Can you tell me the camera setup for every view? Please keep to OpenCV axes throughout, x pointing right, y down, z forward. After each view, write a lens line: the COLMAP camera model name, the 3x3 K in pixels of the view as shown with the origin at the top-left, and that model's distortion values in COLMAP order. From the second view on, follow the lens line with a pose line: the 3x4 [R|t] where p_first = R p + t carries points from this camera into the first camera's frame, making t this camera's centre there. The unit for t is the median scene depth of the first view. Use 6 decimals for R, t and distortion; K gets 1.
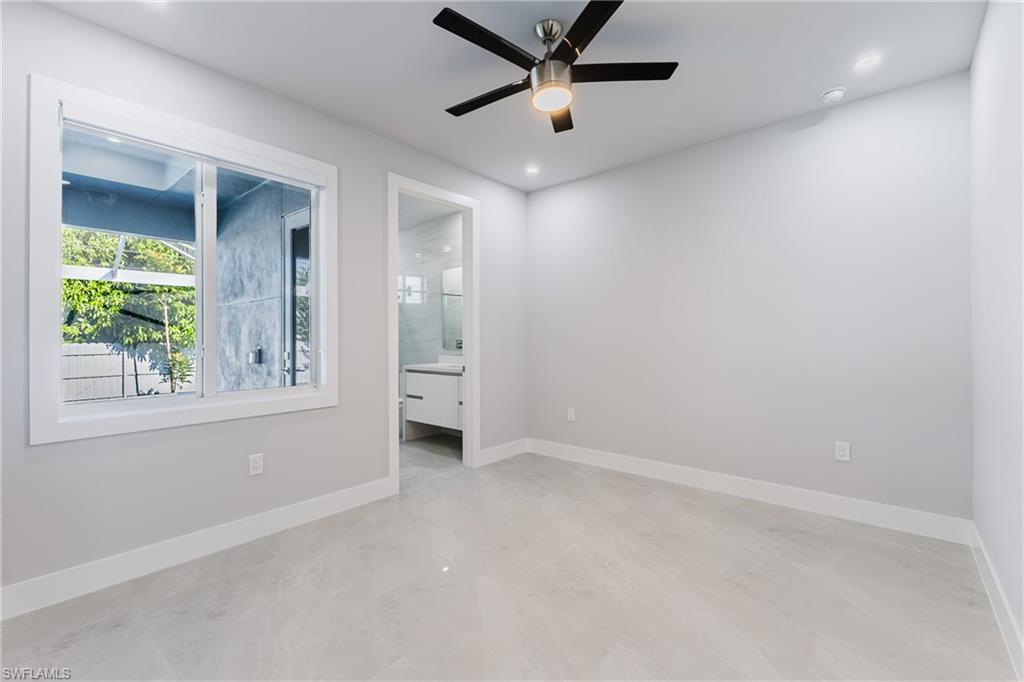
lens RADIAL K [[448.8, 0, 513.4], [0, 448.8, 334.5], [0, 0, 1]] dist [0.014673, 0.000103]
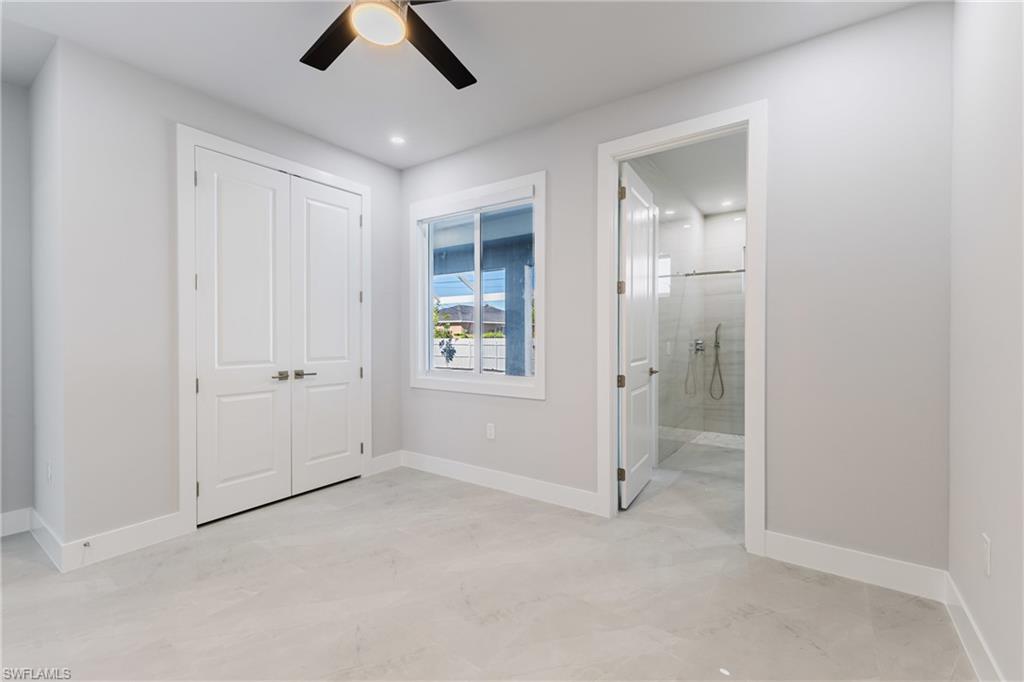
lens RADIAL K [[438.2, 0, 507.1], [0, 438.2, 337.0], [0, 0, 1]] dist [0.006519, 0.000166]
pose [[0.084272, 0.008804, -0.996404, 0.699488], [0.006778, 0.999933, 0.009408, 0.001776], [0.996420, -0.007546, 0.084206, 0.938967]]
